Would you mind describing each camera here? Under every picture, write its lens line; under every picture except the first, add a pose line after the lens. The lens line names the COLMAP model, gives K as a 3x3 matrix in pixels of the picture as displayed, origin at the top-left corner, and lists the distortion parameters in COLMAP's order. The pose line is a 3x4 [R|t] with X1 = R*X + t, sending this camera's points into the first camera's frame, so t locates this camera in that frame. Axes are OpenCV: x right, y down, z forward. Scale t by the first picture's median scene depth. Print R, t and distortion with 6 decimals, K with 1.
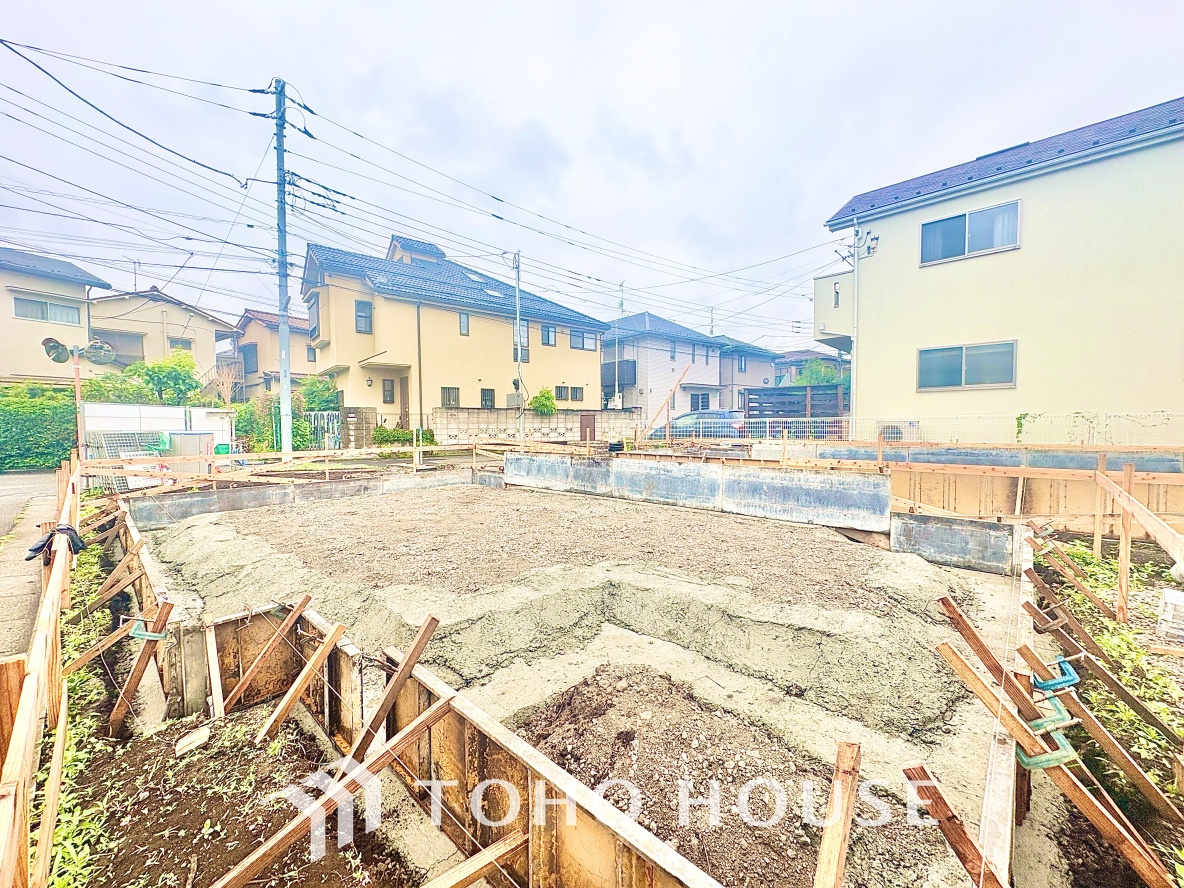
lens RADIAL K [[469.4, 0, 591.4], [0, 469.4, 442.6], [0, 0, 1]] dist [-0.001405, 0.000671]
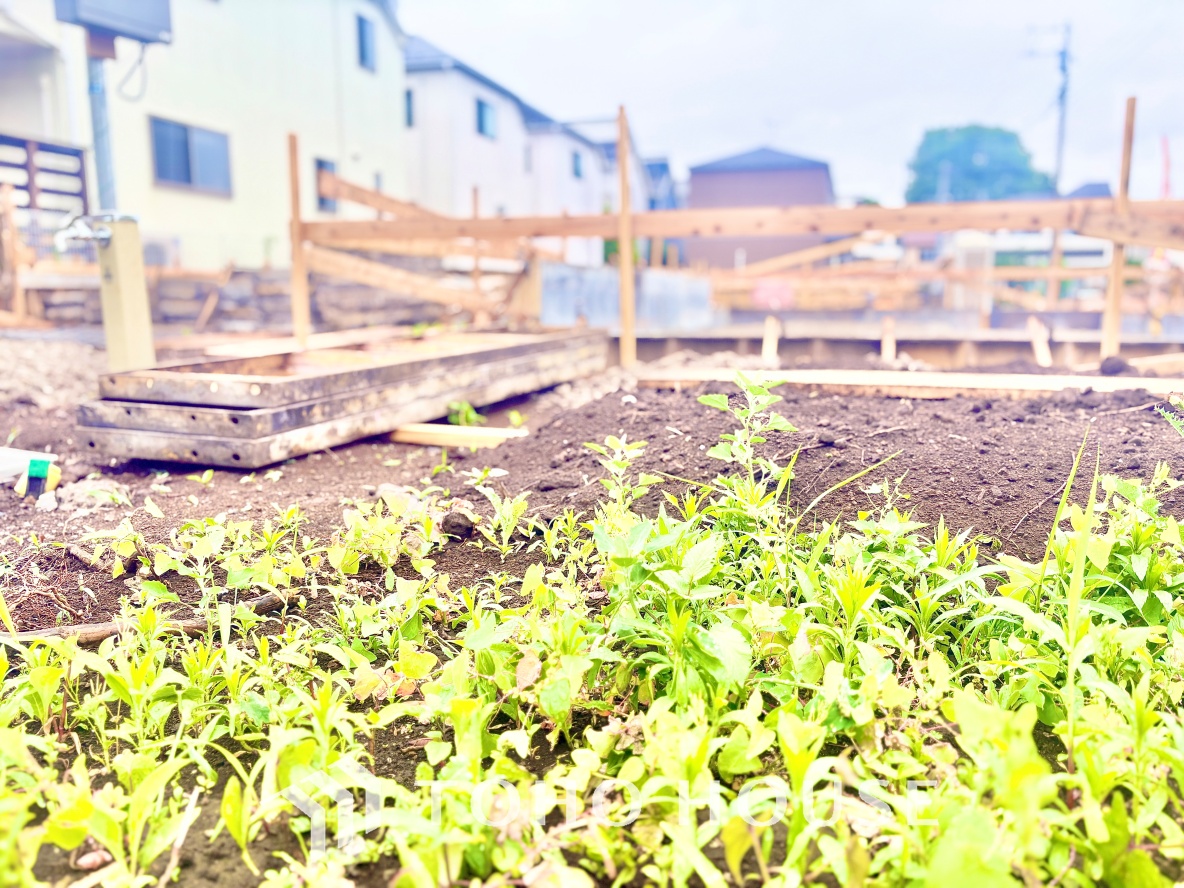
lens RADIAL K [[891.9, 0, 599.7], [0, 891.9, 455.6], [0, 0, 1]] dist [0.047241, -0.054846]
pose [[-0.459254, -0.149525, 0.875630, -0.471103], [0.035767, 0.981819, 0.186418, 0.025530], [-0.887585, 0.116931, -0.445556, 0.805419]]
